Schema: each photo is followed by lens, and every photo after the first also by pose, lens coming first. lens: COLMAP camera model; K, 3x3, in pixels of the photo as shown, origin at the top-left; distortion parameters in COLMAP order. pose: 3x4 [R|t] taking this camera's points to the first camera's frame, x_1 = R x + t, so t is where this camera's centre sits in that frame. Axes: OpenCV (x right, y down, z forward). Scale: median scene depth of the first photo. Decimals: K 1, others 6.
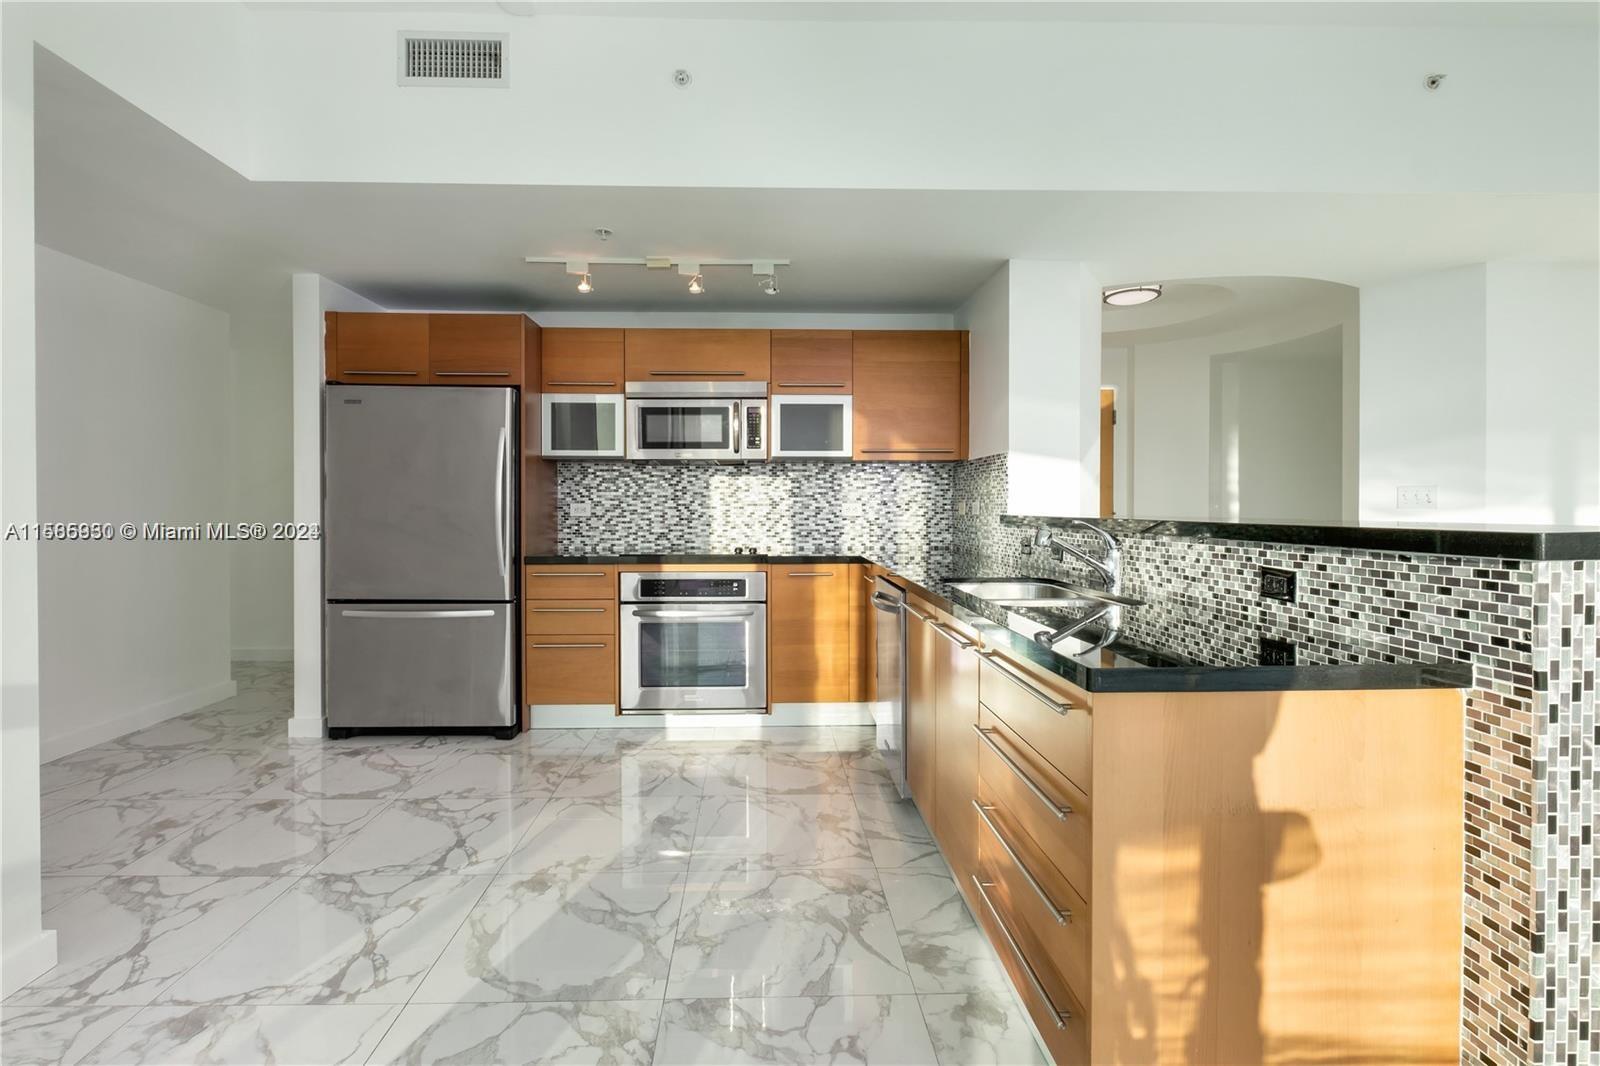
lens RADIAL K [[748.8, 0, 803.7], [0, 748.8, 487.6], [0, 0, 1]] dist [-0.001086, -0.000540]
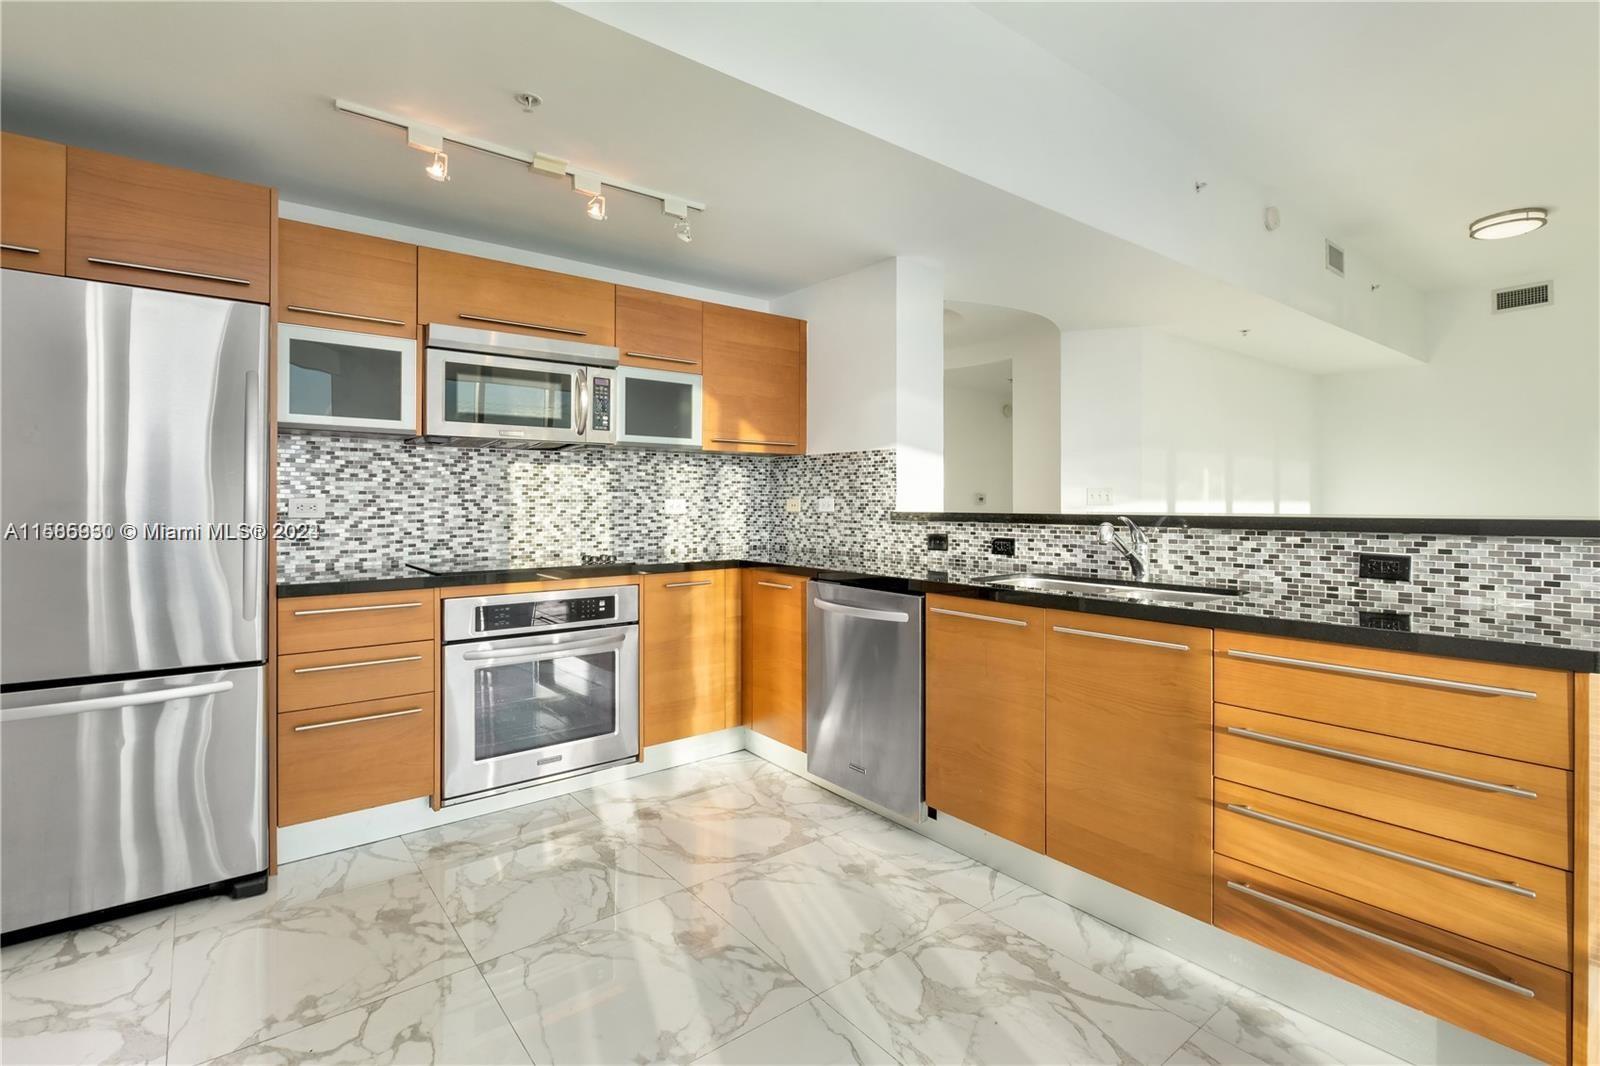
lens RADIAL K [[737.9, 0, 801.7], [0, 737.9, 478.5], [0, 0, 1]] dist [-0.002390, -0.001252]
pose [[0.809069, 0.019725, 0.587383, -0.373126], [-0.015189, 0.999805, -0.012653, 0.006265], [-0.587518, 0.001316, 0.809210, 0.256898]]
